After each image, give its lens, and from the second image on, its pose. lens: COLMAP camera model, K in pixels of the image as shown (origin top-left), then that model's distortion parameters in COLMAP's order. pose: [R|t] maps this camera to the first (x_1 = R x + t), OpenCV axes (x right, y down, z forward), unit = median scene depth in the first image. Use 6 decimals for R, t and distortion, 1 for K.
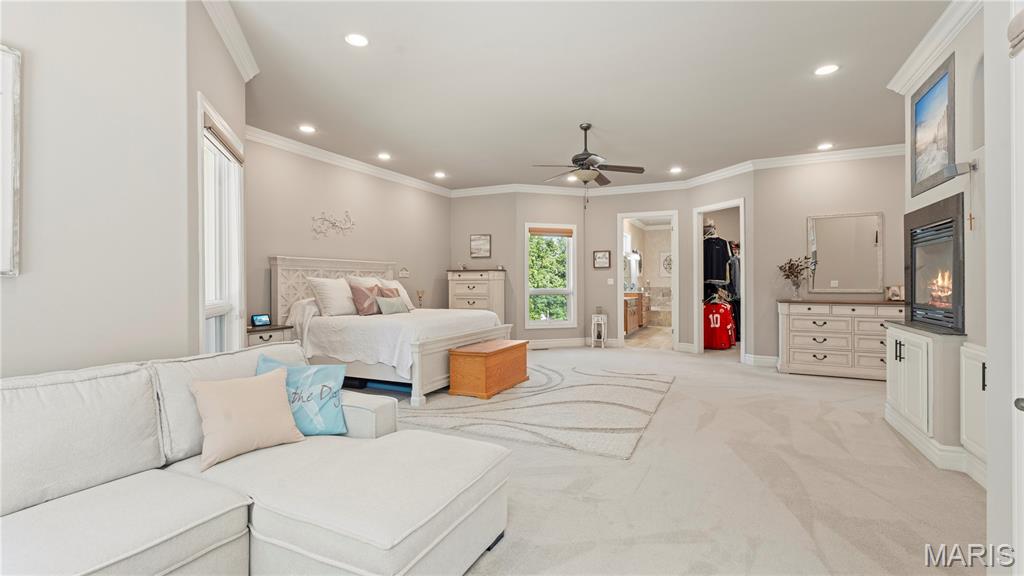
lens RADIAL K [[456.4, 0, 512.0], [0, 456.4, 288.0], [0, 0, 1]] dist [0.001693, 0.000412]
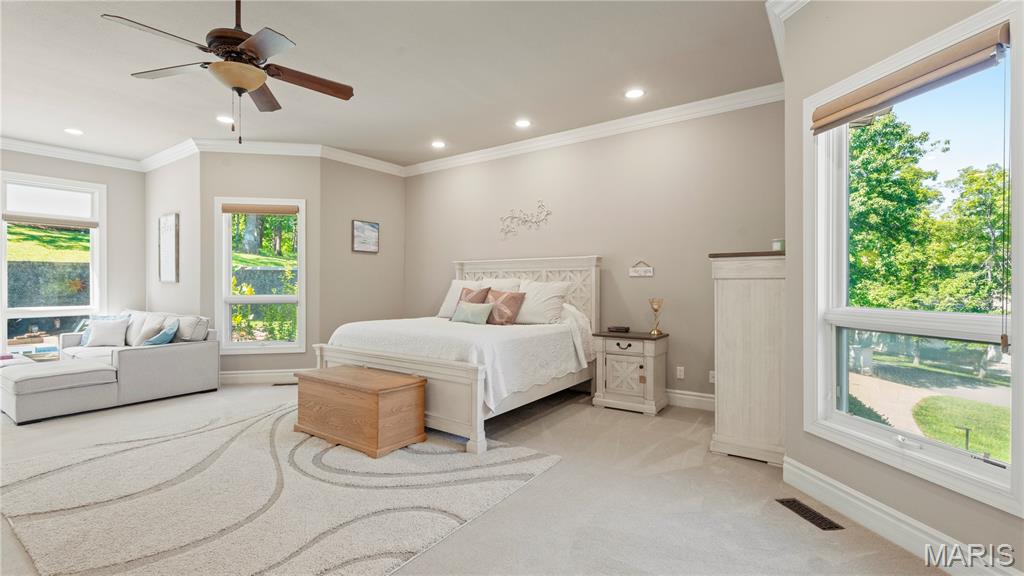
lens RADIAL K [[456.4, 0, 512.0], [0, 456.4, 288.0], [0, 0, 1]] dist [0.001693, 0.000412]
pose [[-0.163715, 0.011414, -0.986442, 0.493843], [-0.010726, 0.999853, 0.013350, -0.016625], [0.986449, 0.012766, -0.163569, 1.103728]]
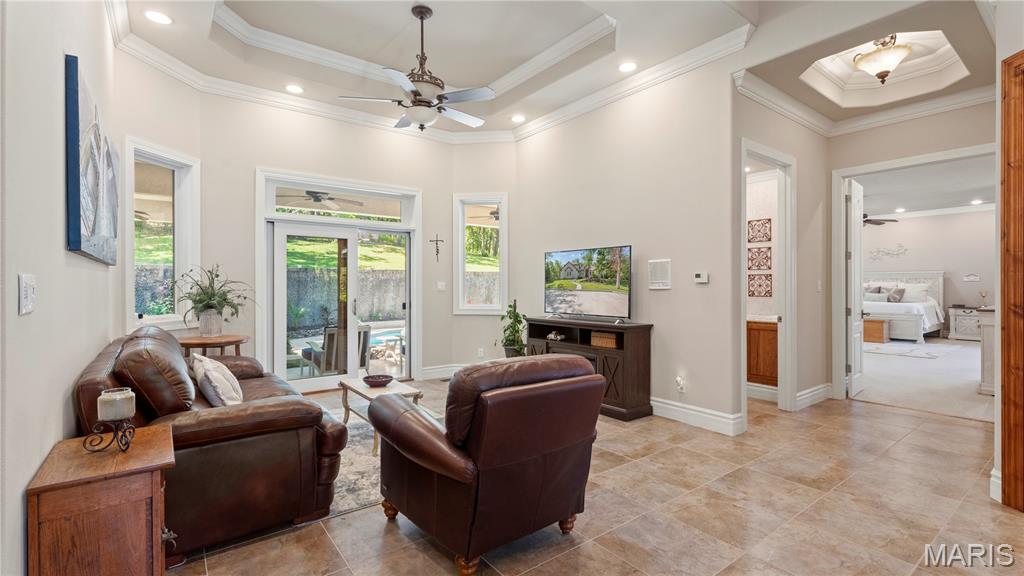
lens RADIAL K [[456.4, 0, 512.0], [0, 456.4, 288.0], [0, 0, 1]] dist [0.001693, 0.000412]
pose [[-0.444933, 0.007633, -0.895532, 1.860535], [-0.007547, 0.999896, 0.012272, -0.010638], [0.895532, 0.012219, -0.444829, 0.464613]]
